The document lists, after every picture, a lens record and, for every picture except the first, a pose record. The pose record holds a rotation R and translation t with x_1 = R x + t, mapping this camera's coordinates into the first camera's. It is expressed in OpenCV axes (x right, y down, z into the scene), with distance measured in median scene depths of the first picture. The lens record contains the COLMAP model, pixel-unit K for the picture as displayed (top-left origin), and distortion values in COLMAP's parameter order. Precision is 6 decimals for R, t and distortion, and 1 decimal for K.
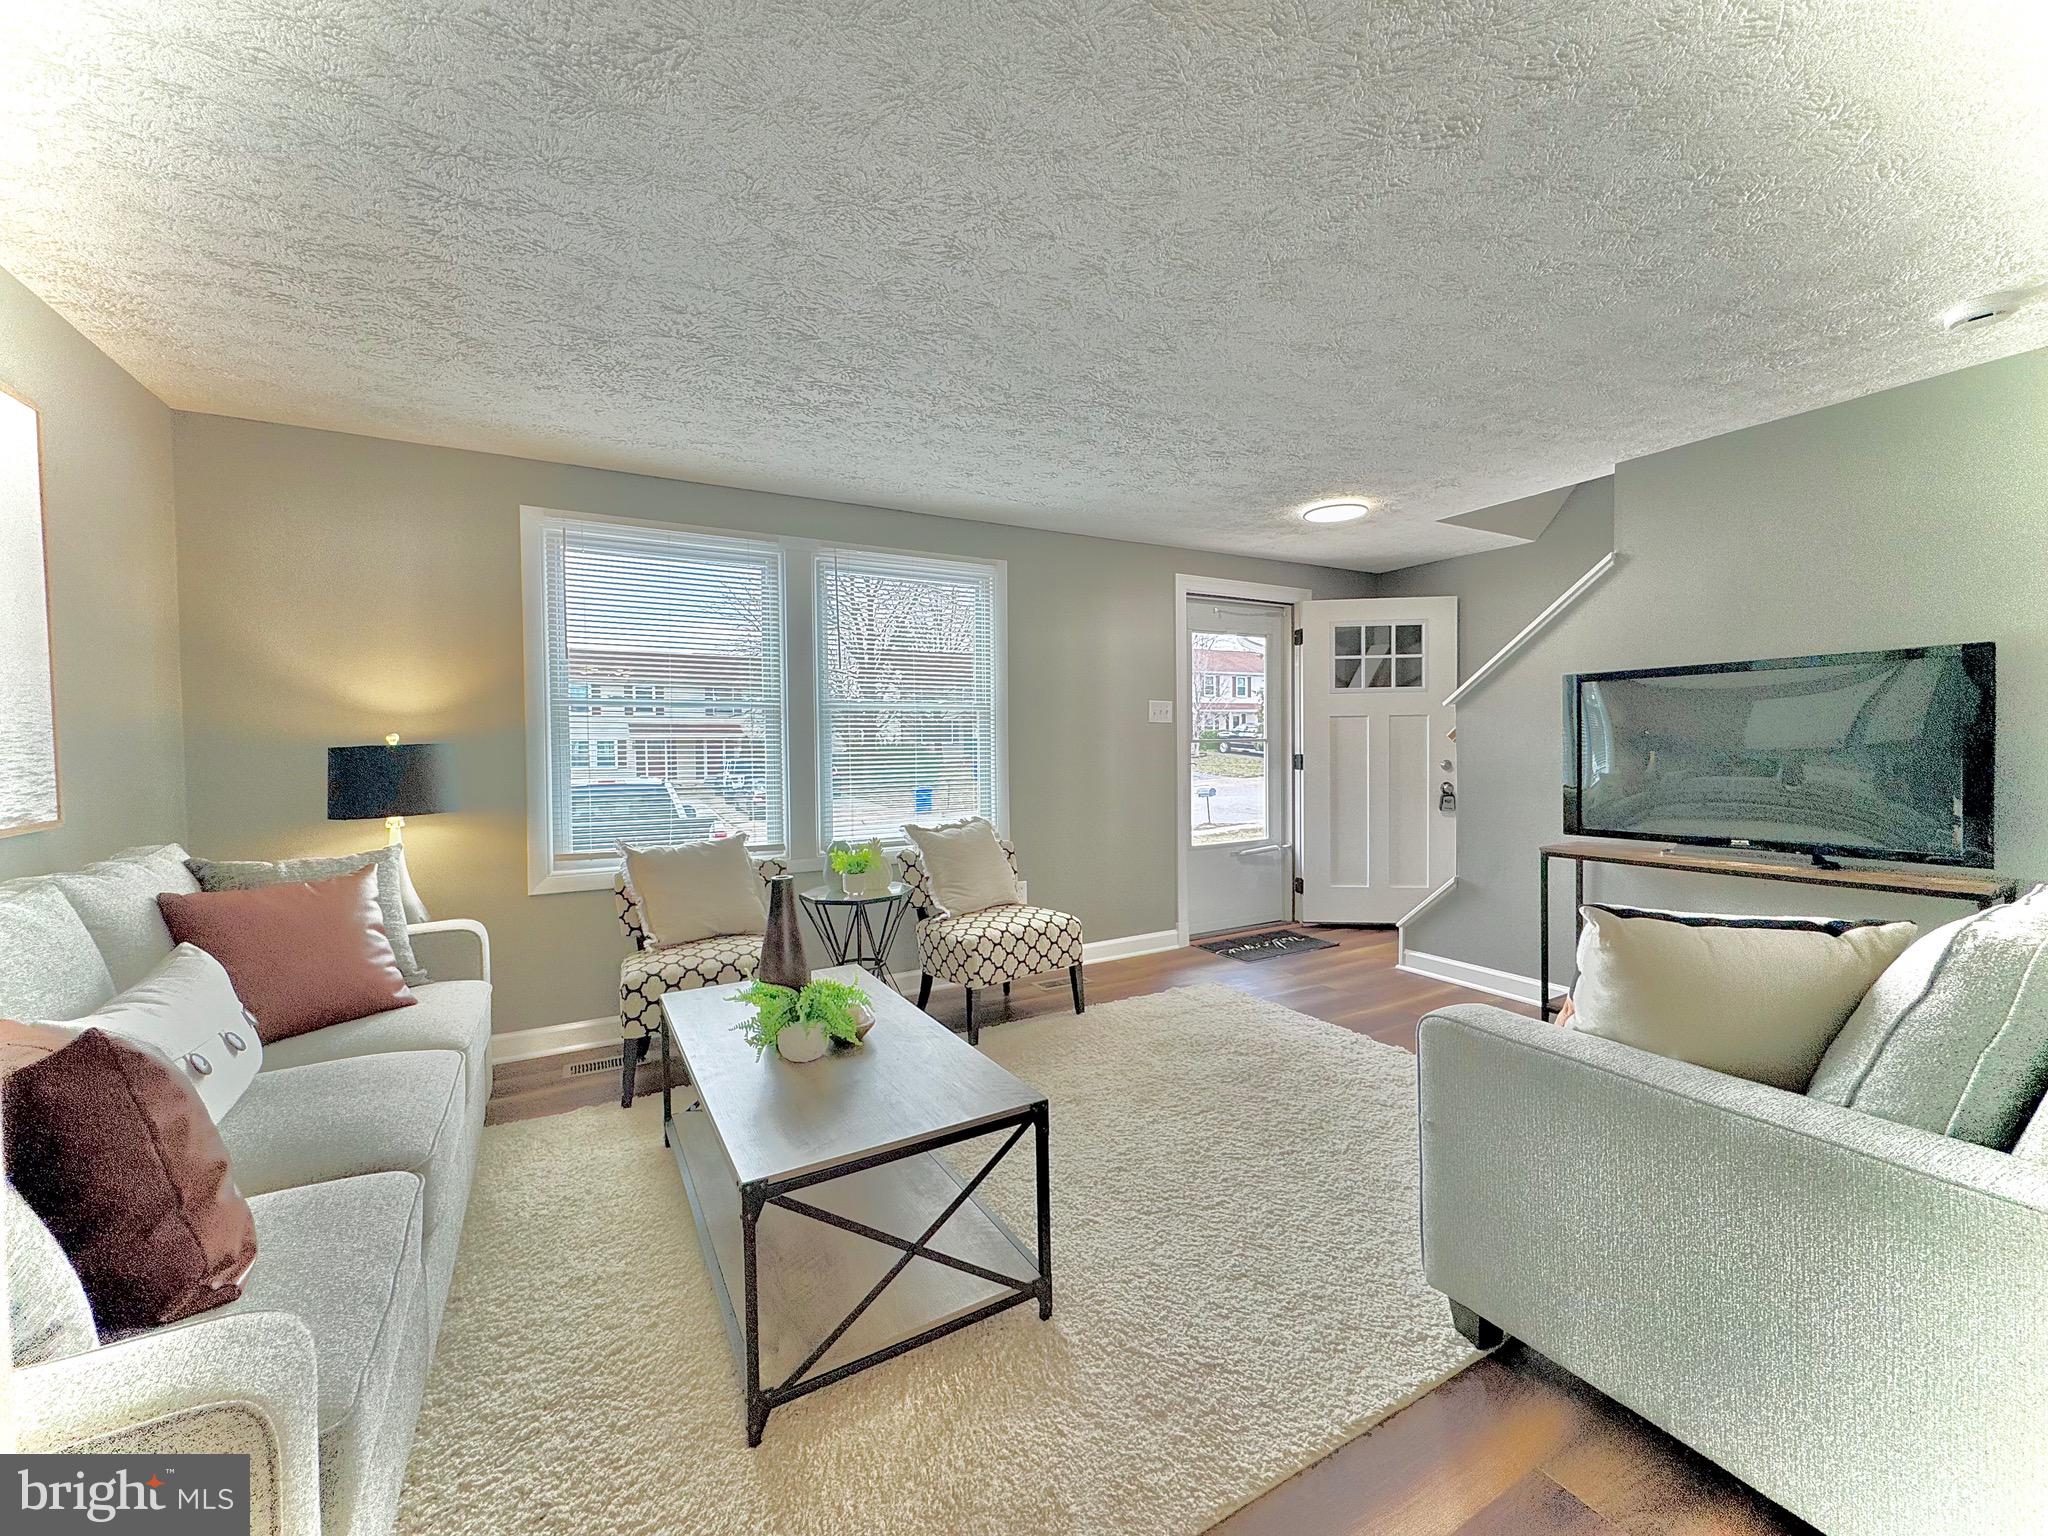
lens RADIAL K [[838.6, 0, 1024.0], [0, 838.6, 768.0], [0, 0, 1]] dist [-0.002577, -0.000170]
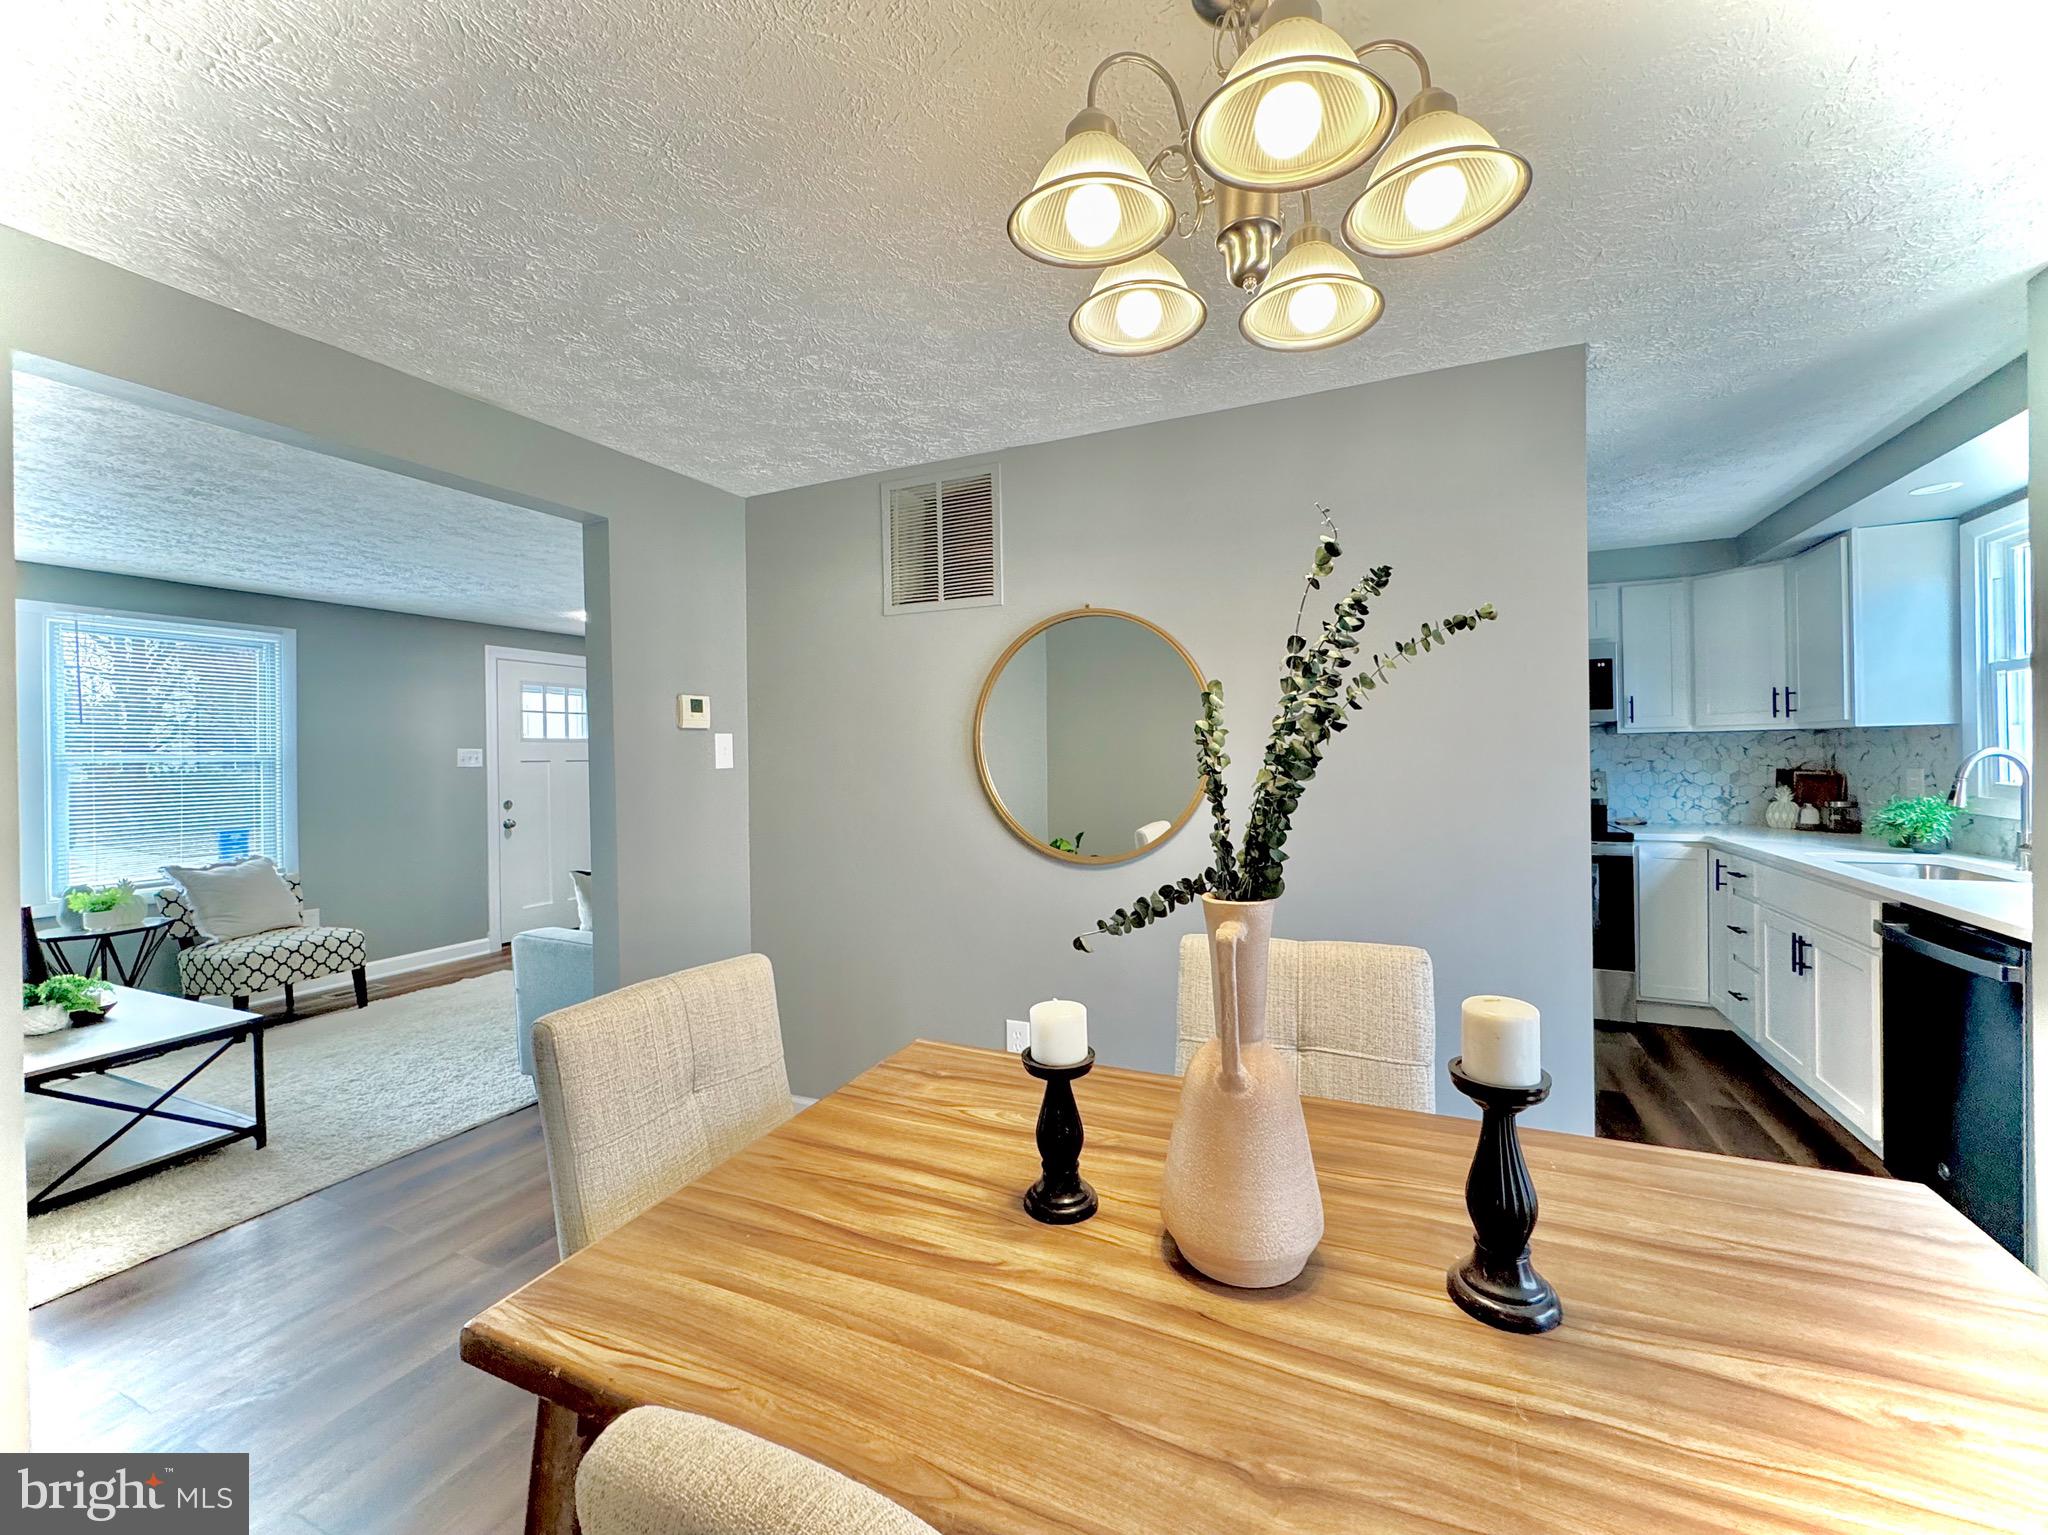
lens RADIAL K [[838.6, 0, 1024.0], [0, 838.6, 767.5], [0, 0, 1]] dist [-0.002577, -0.000170]
pose [[0.807052, -0.006467, 0.590444, 0.134651], [0.022342, 0.999558, -0.019590, -0.017497], [-0.590057, 0.029002, 0.806841, -0.621793]]
